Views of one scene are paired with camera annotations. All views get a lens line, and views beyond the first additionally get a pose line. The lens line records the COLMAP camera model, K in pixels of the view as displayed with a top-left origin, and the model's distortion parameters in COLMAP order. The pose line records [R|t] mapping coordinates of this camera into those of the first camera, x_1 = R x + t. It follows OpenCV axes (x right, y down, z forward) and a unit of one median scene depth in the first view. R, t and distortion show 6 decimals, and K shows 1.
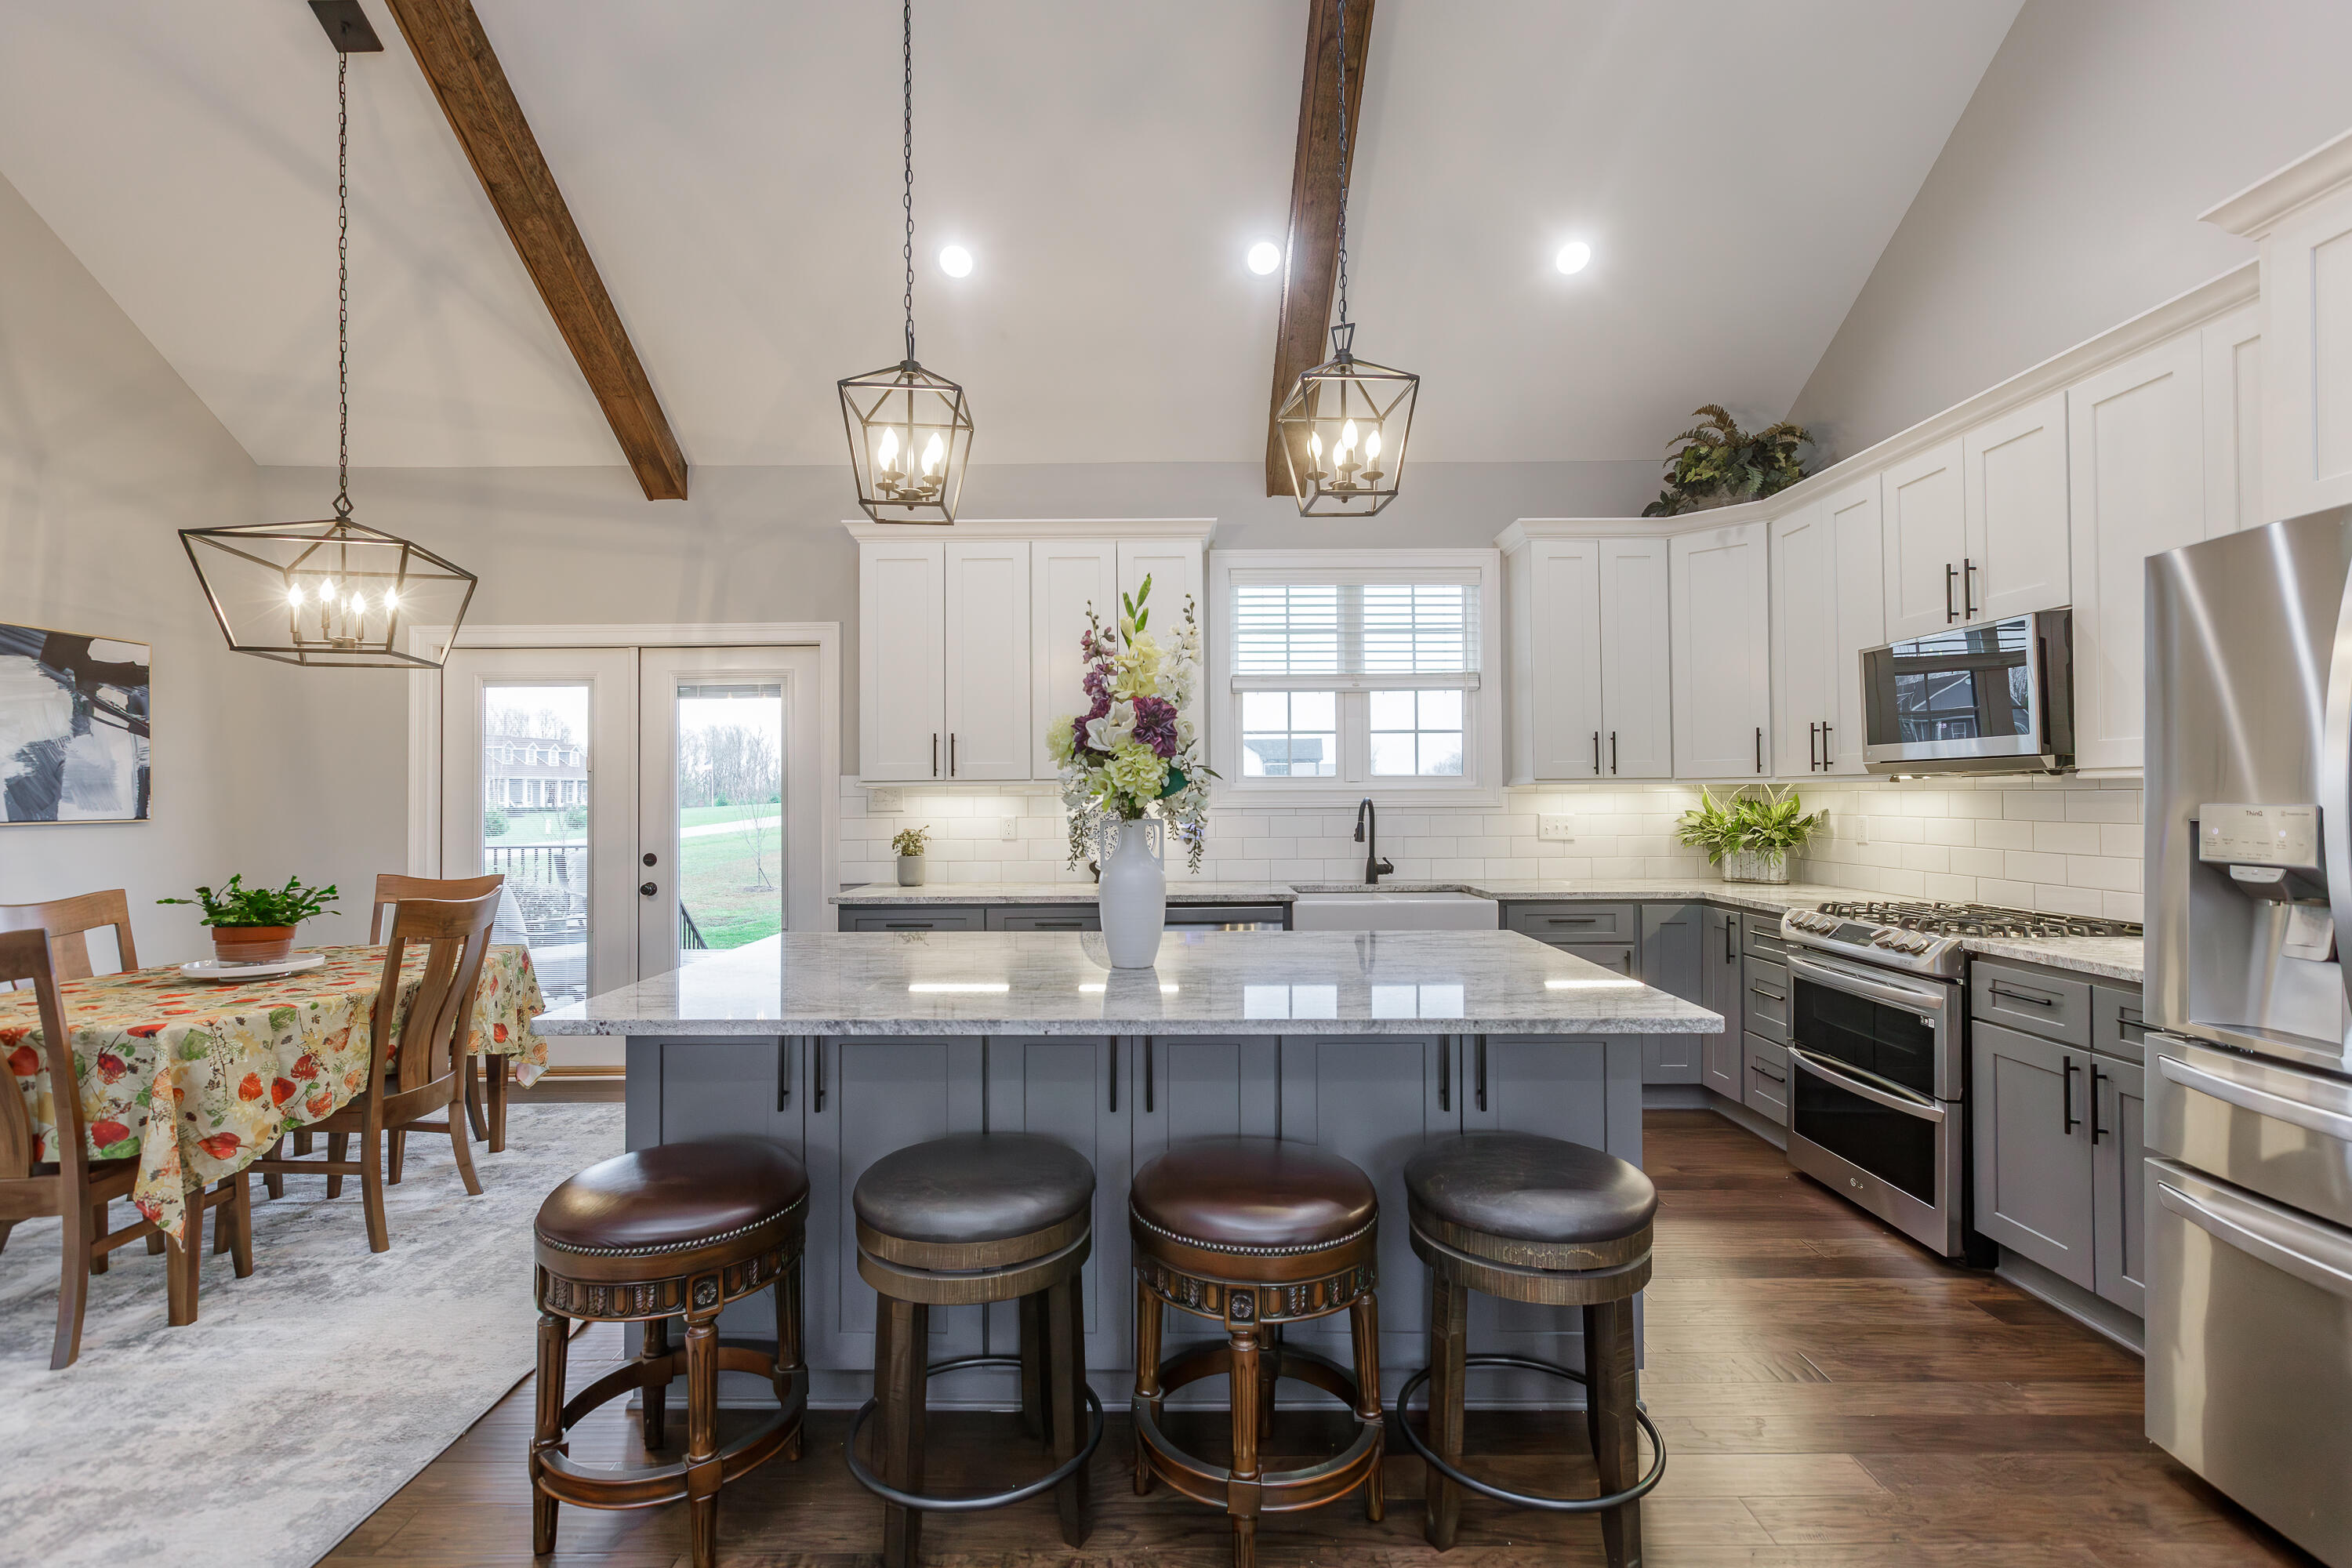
lens RADIAL K [[1057.8, 0, 1175.4], [0, 1057.8, 783.2], [0, 0, 1]] dist [0.007283, -0.001911]
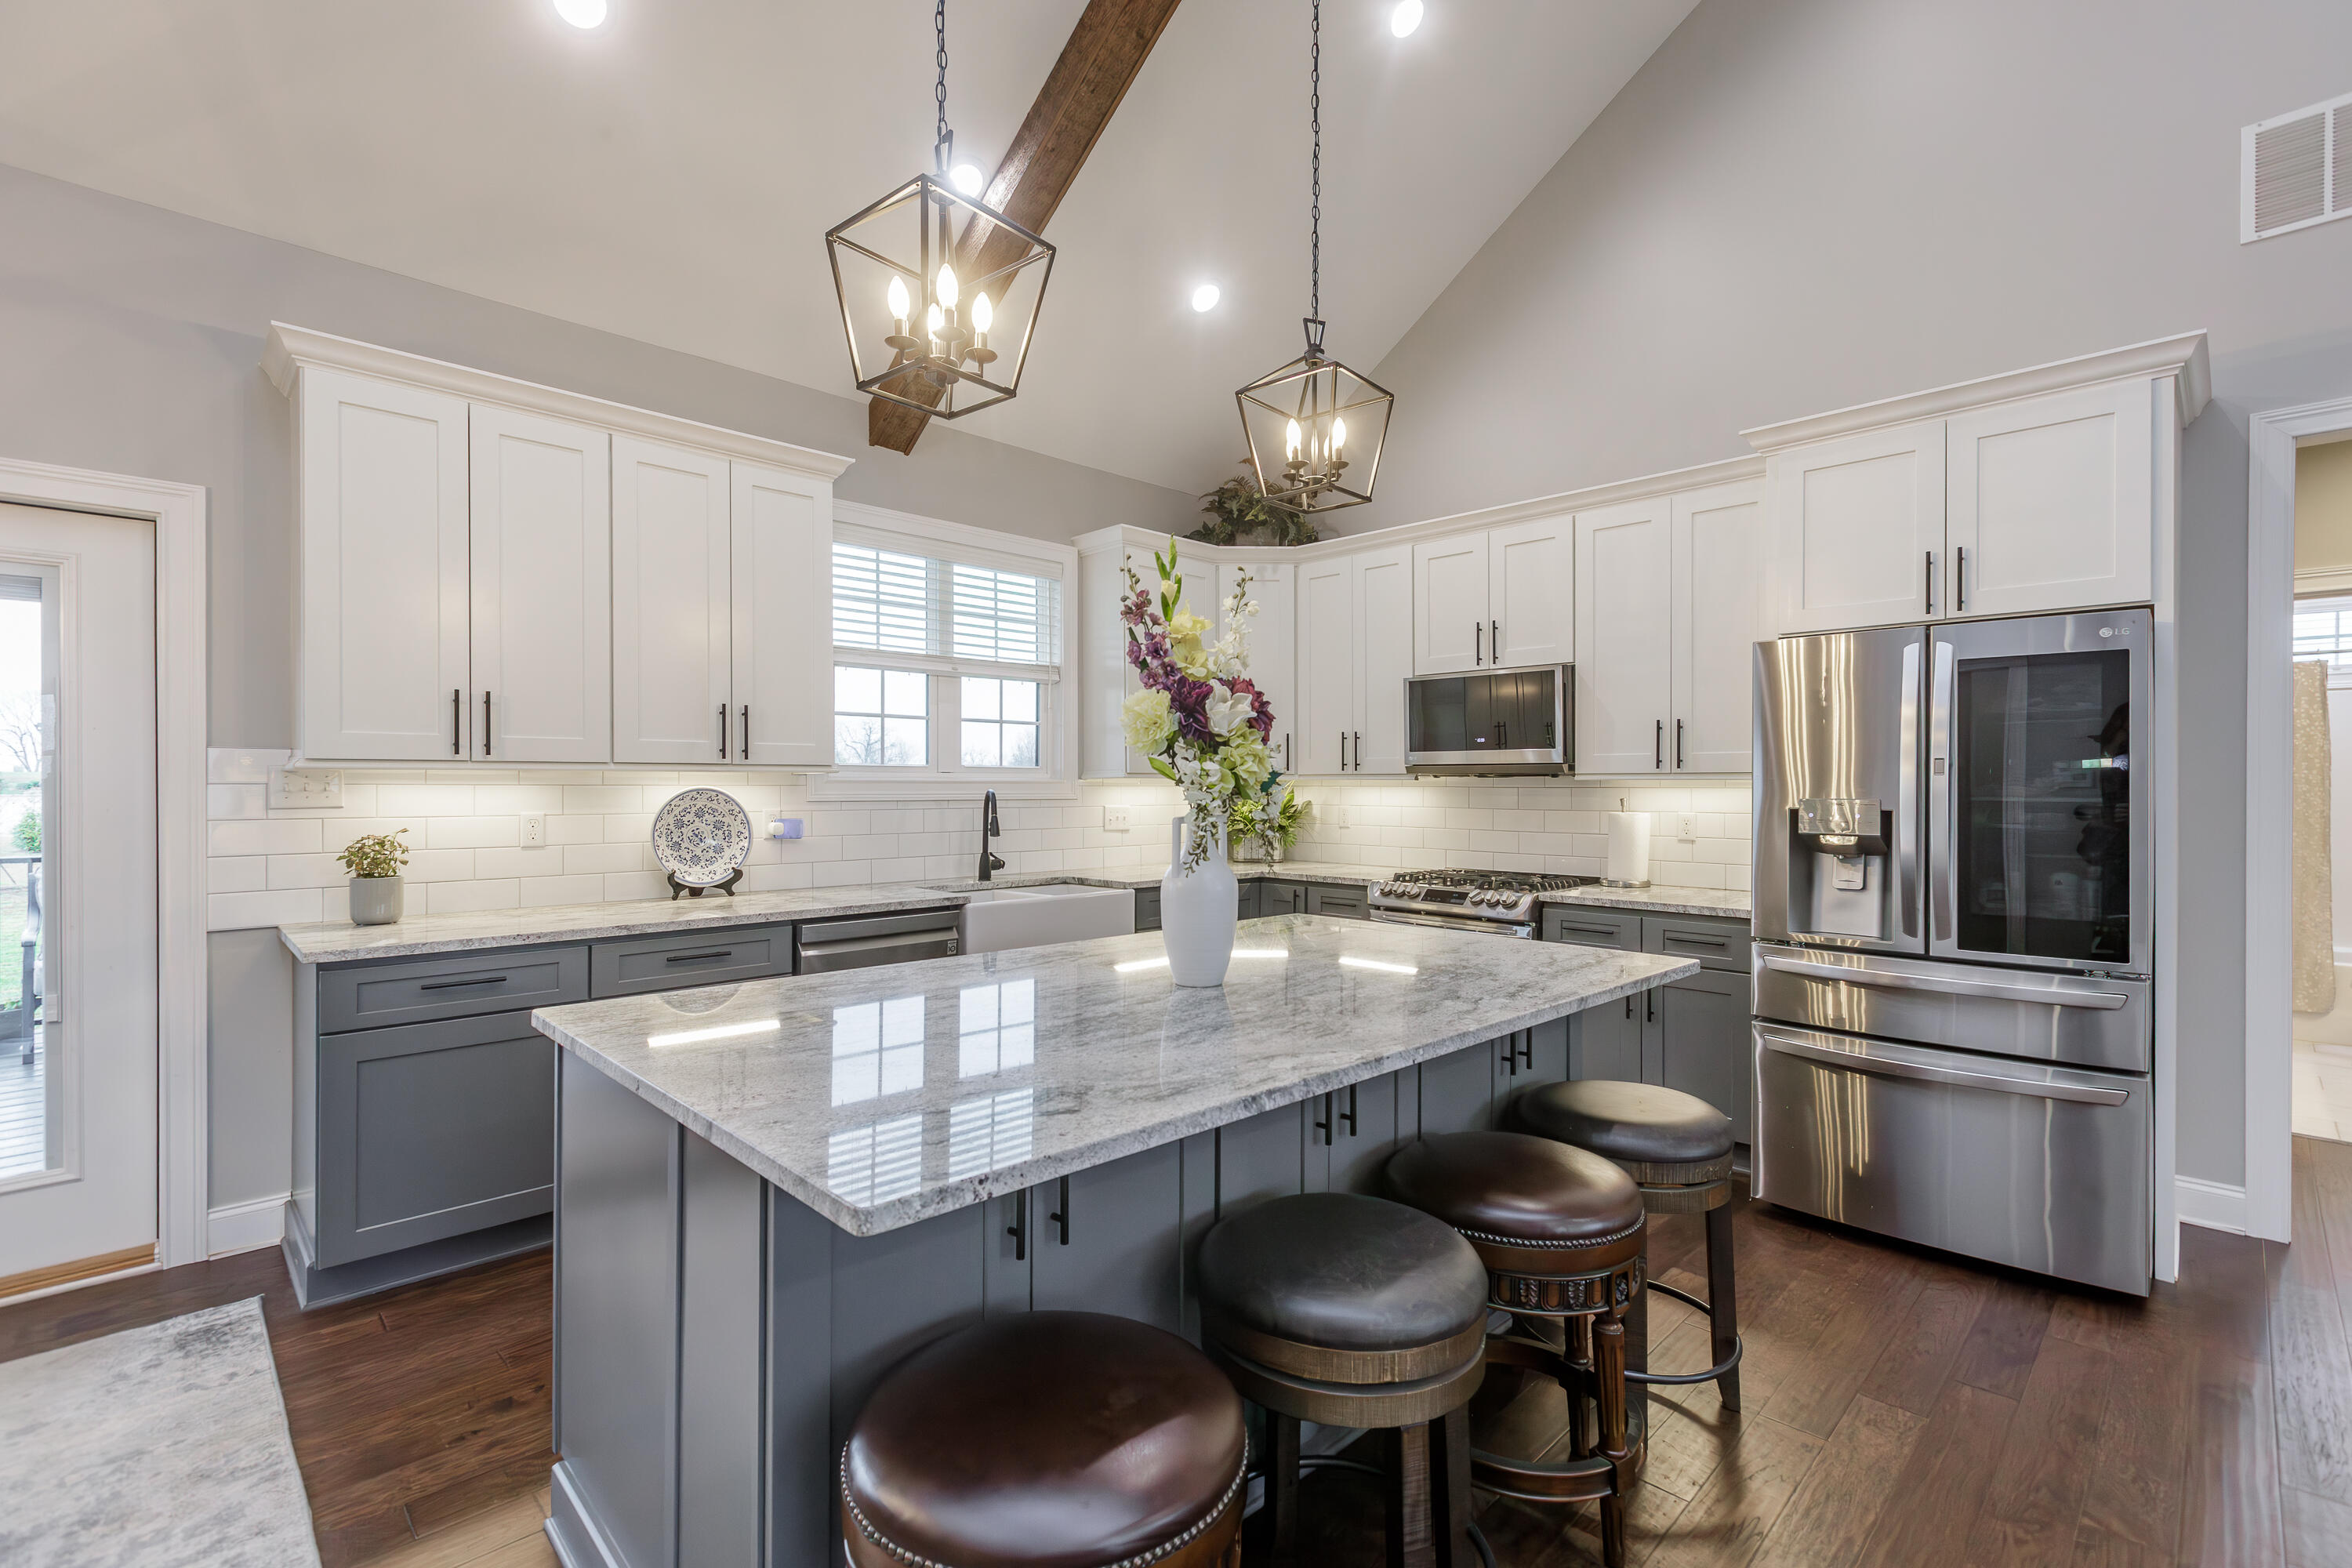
lens RADIAL K [[1057.8, 0, 1162.1], [0, 1057.8, 769.9], [0, 0, 1]] dist [0.007283, -0.001911]
pose [[0.719108, 0.017304, 0.694683, -0.389439], [-0.015059, 0.999843, -0.009317, 0.002861], [-0.694735, -0.003761, 0.719256, 0.229300]]
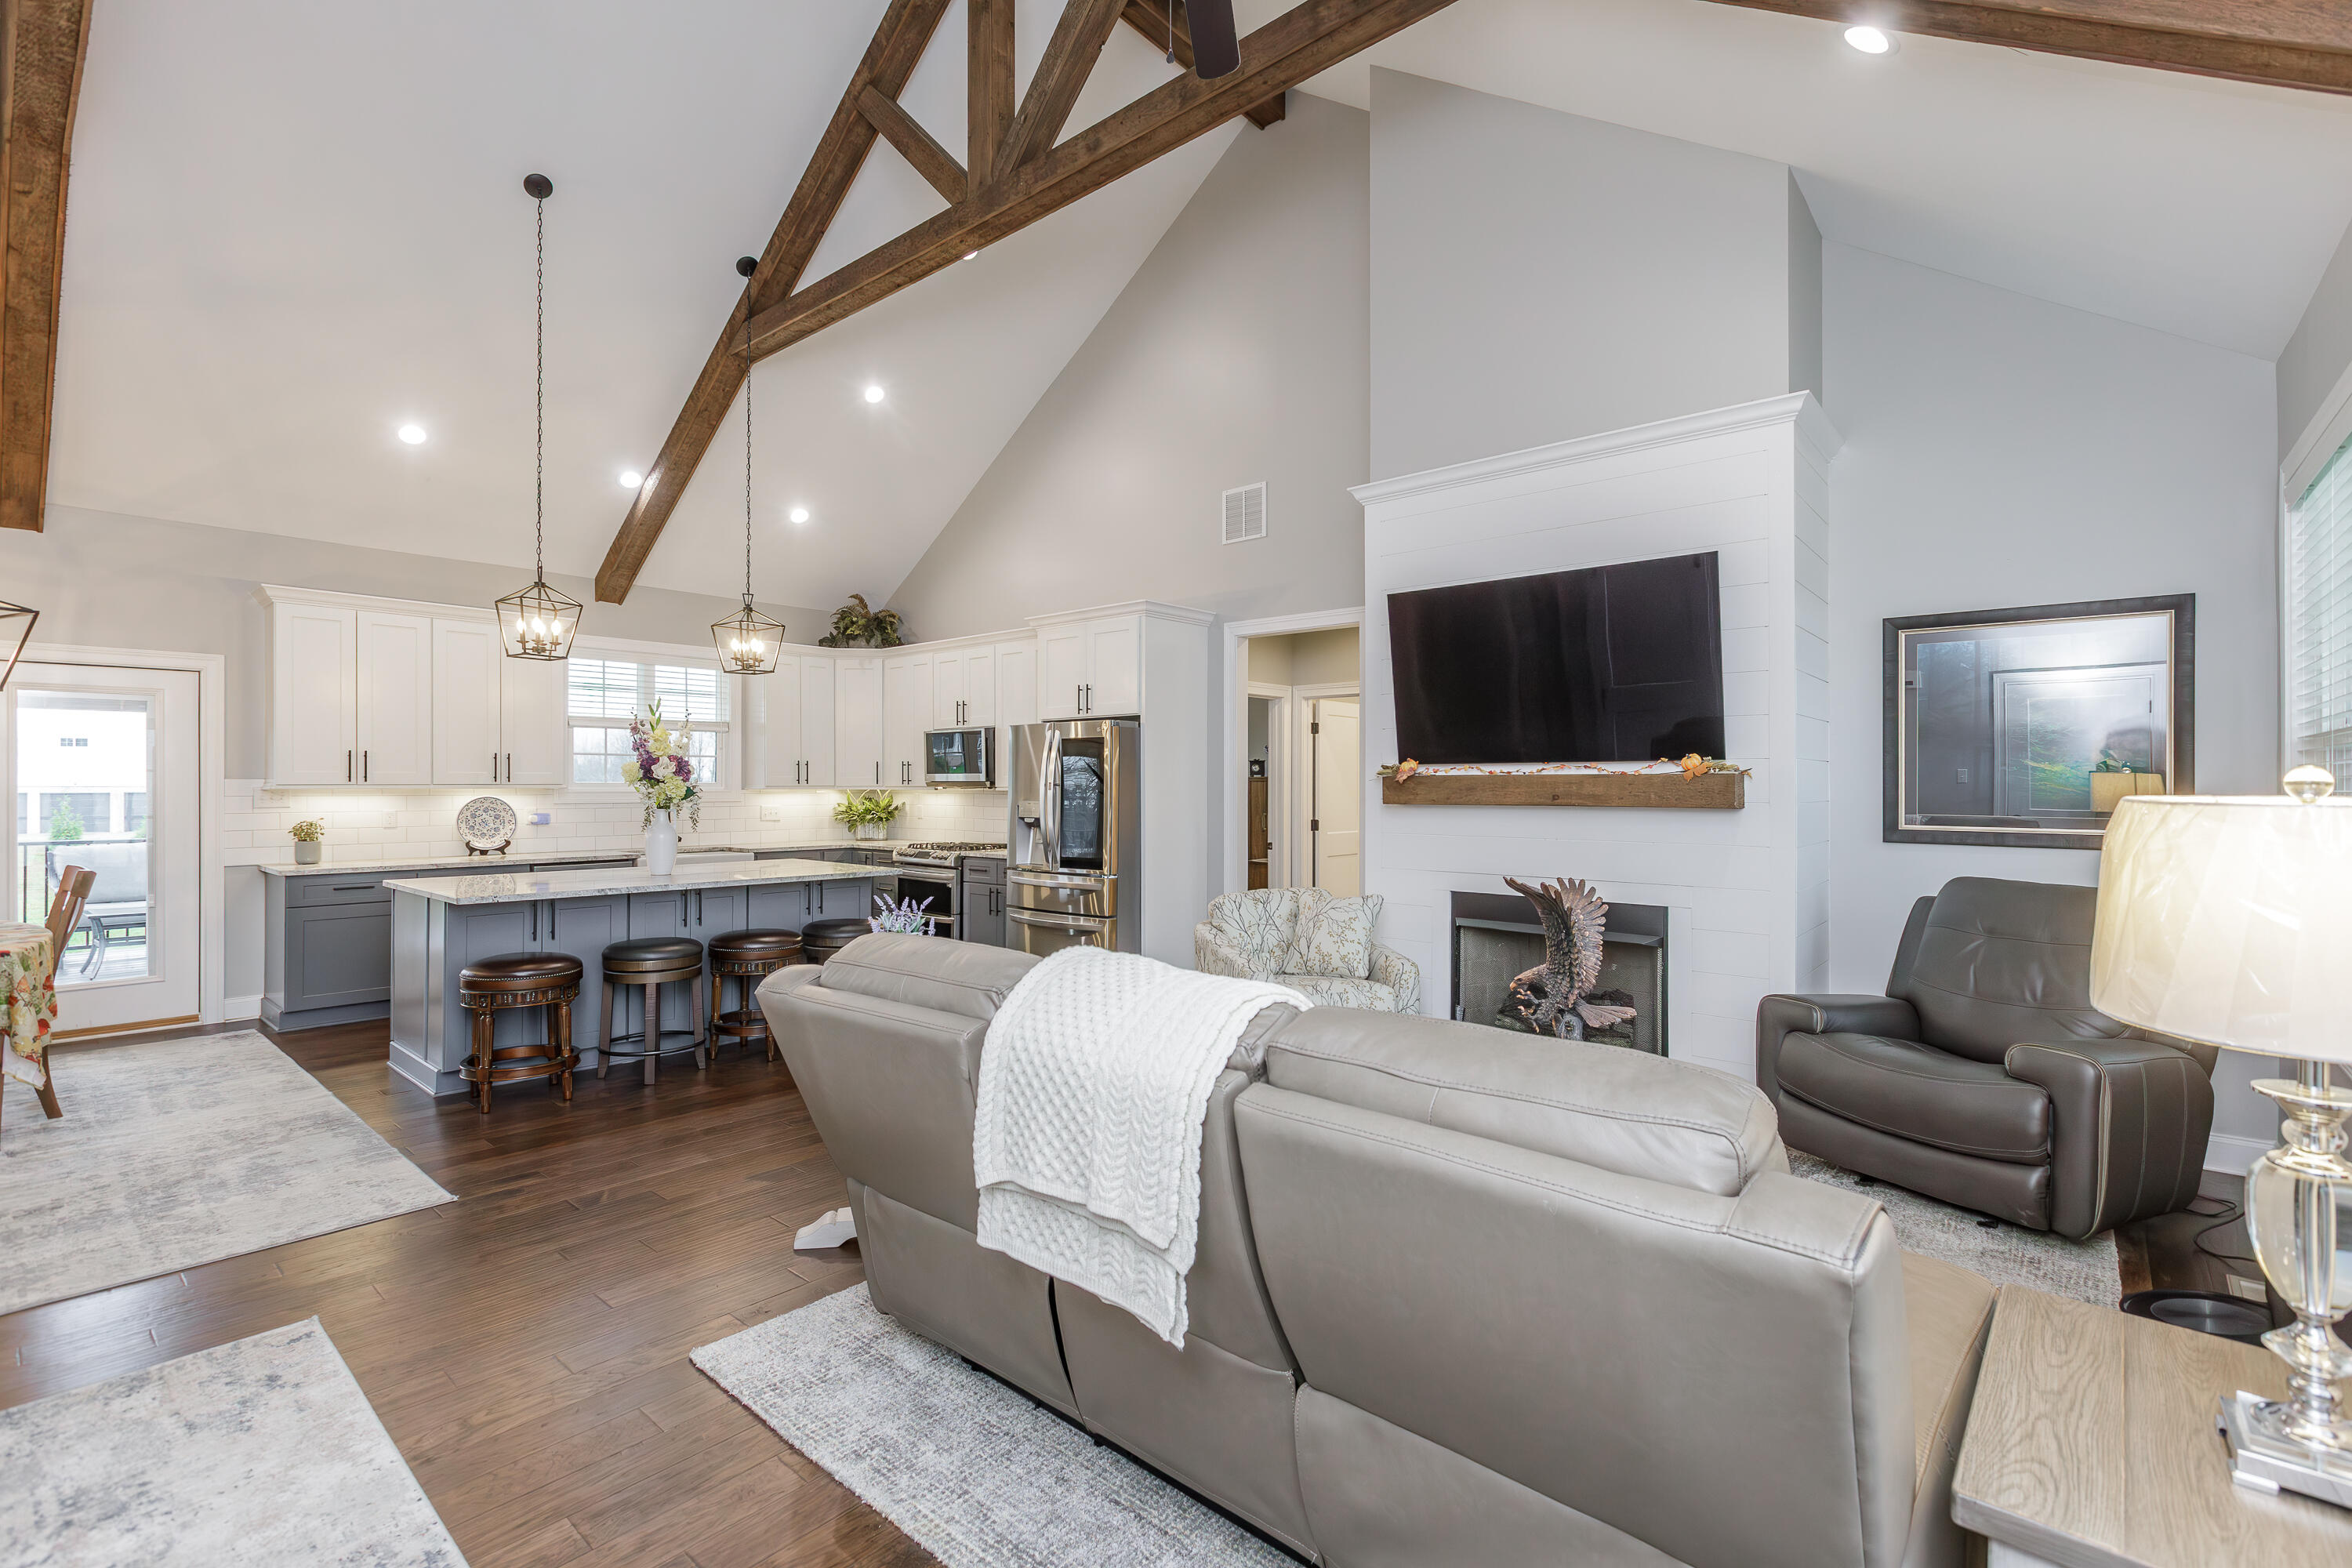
lens RADIAL K [[1057.8, 0, 1170.3], [0, 1057.8, 768.7], [0, 0, 1]] dist [0.007283, -0.001911]
pose [[0.661588, 0.018324, 0.749643, -0.583297], [-0.013634, 0.999830, -0.012406, -0.021814], [-0.749743, -0.002013, 0.661726, -0.741554]]
